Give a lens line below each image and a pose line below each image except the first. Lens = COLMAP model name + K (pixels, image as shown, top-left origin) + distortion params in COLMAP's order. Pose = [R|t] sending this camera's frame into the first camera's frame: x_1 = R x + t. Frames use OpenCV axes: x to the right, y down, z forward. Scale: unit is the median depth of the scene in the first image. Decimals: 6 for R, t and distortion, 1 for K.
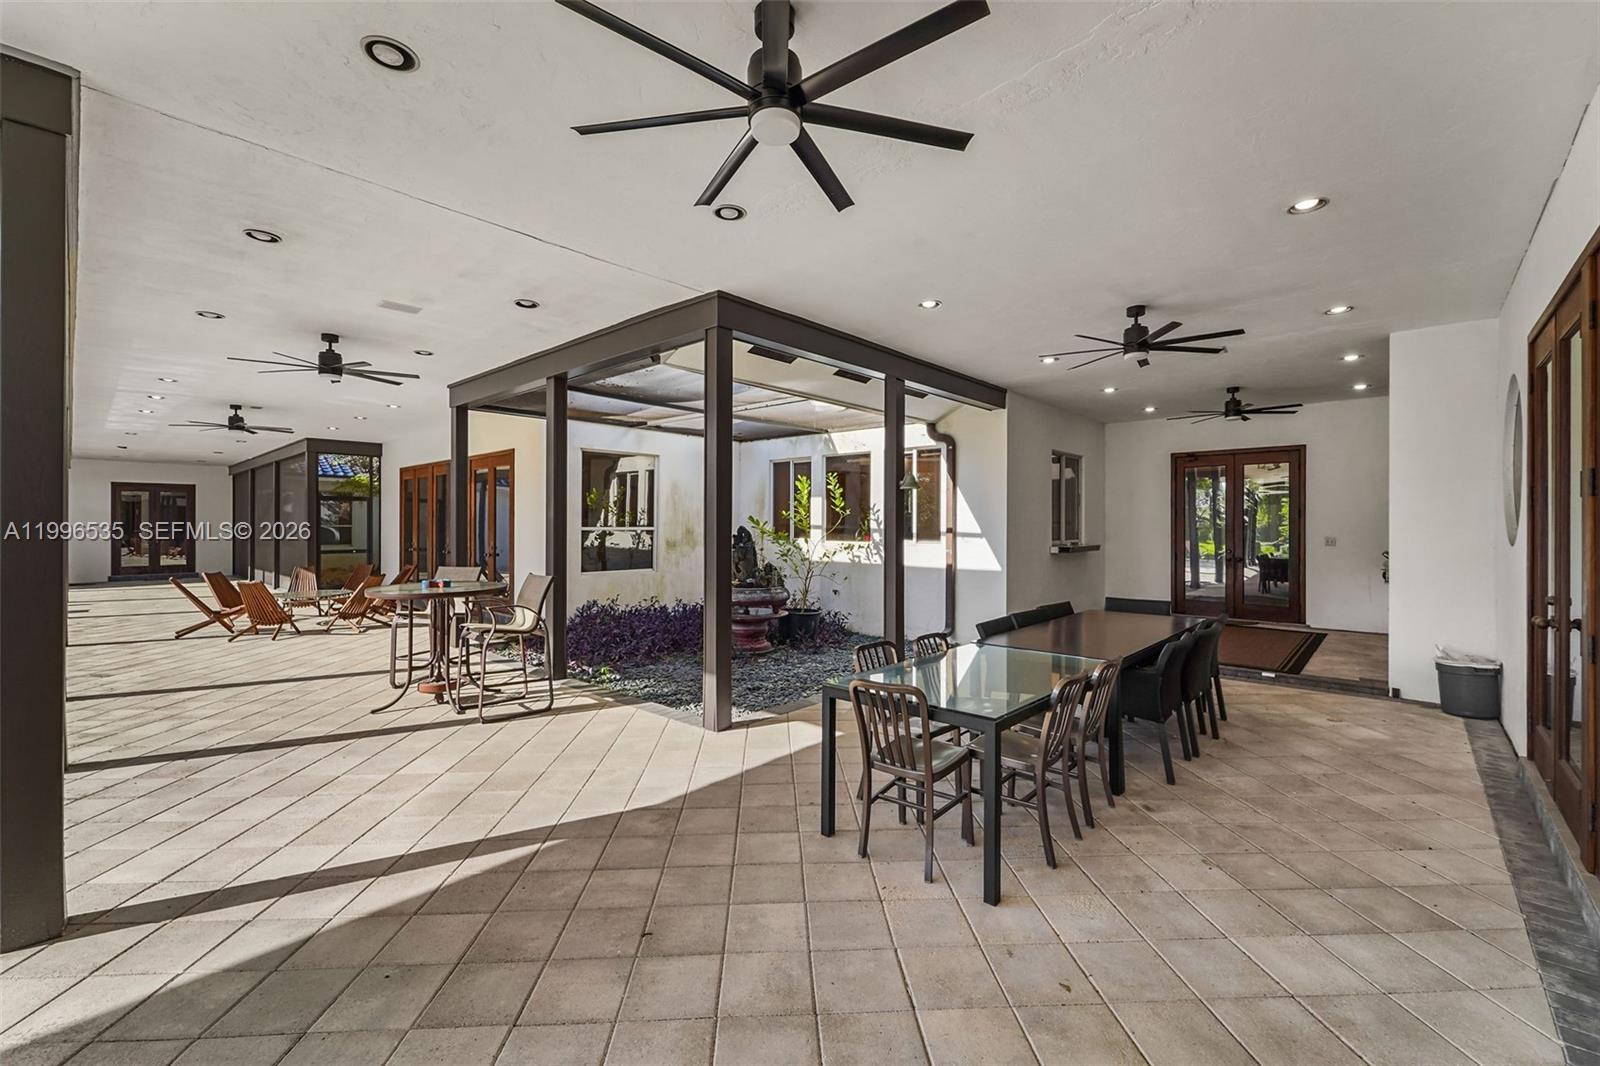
lens RADIAL K [[660.0, 0, 800.1], [0, 660.0, 525.3], [0, 0, 1]] dist [0.000726, 0.000026]
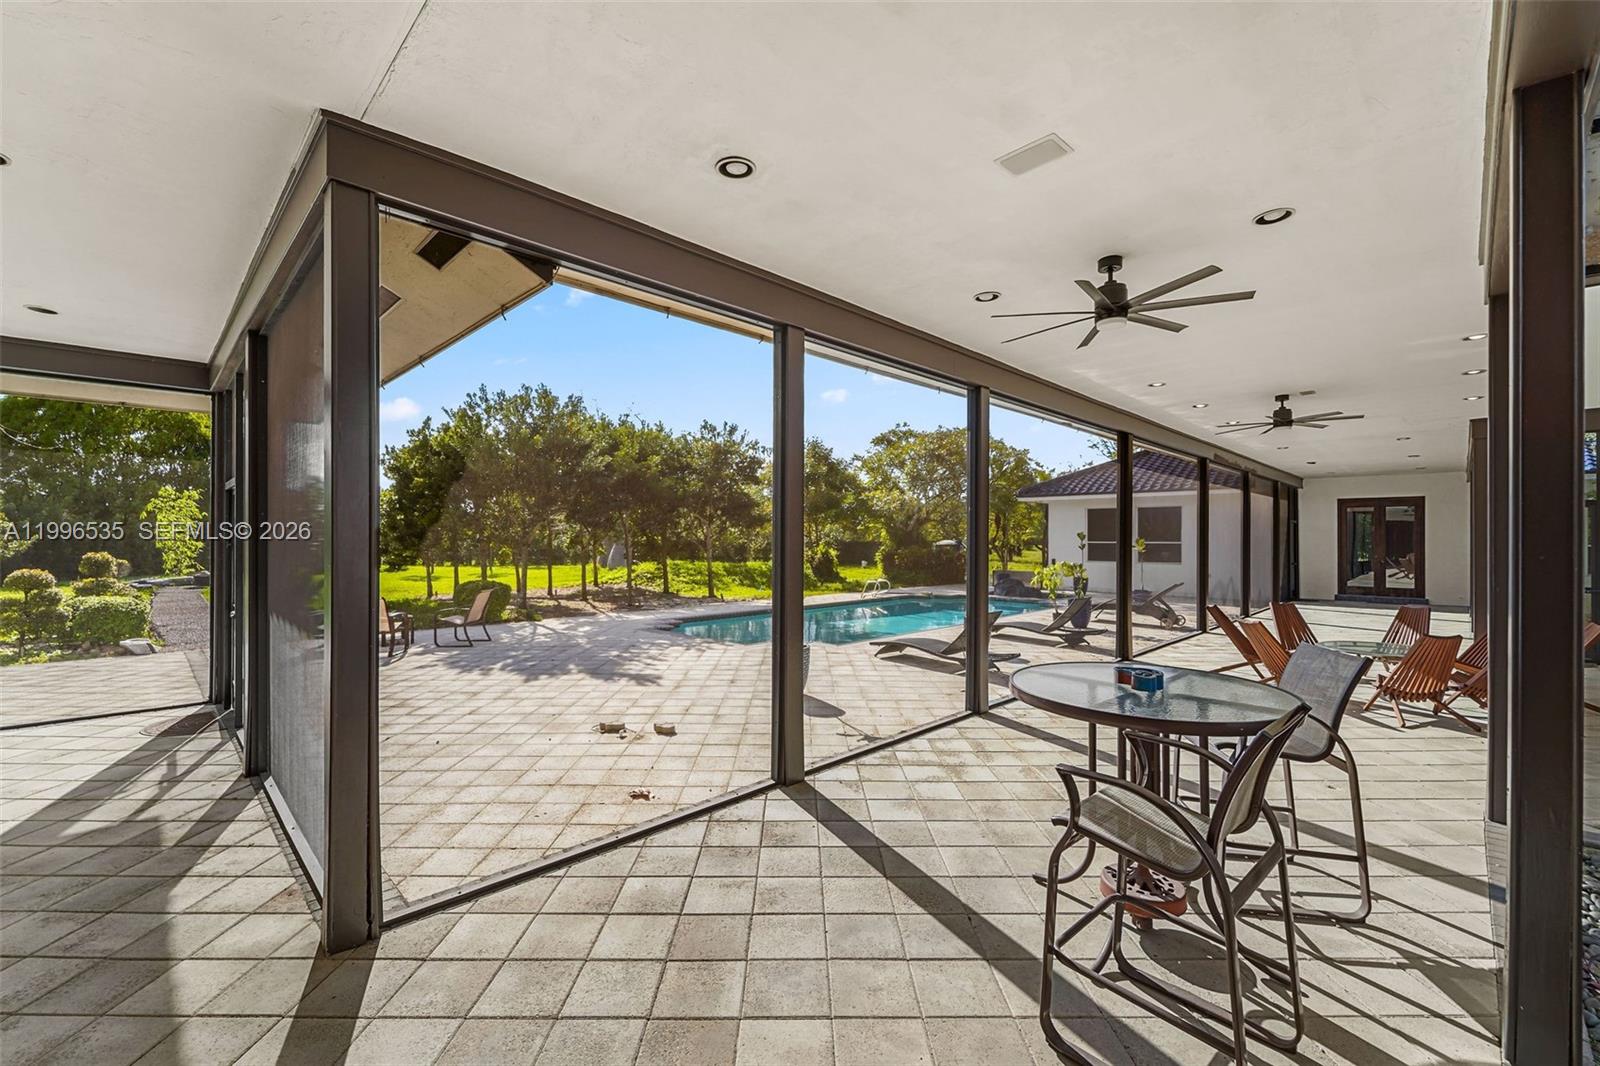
lens RADIAL K [[660.0, 0, 797.8], [0, 660.0, 535.8], [0, 0, 1]] dist [0.000726, 0.000026]
pose [[-0.055711, -0.002250, -0.998444, -0.032565], [-0.003890, 0.999990, -0.002037, -0.010003], [0.998439, 0.003770, -0.055719, 0.469053]]
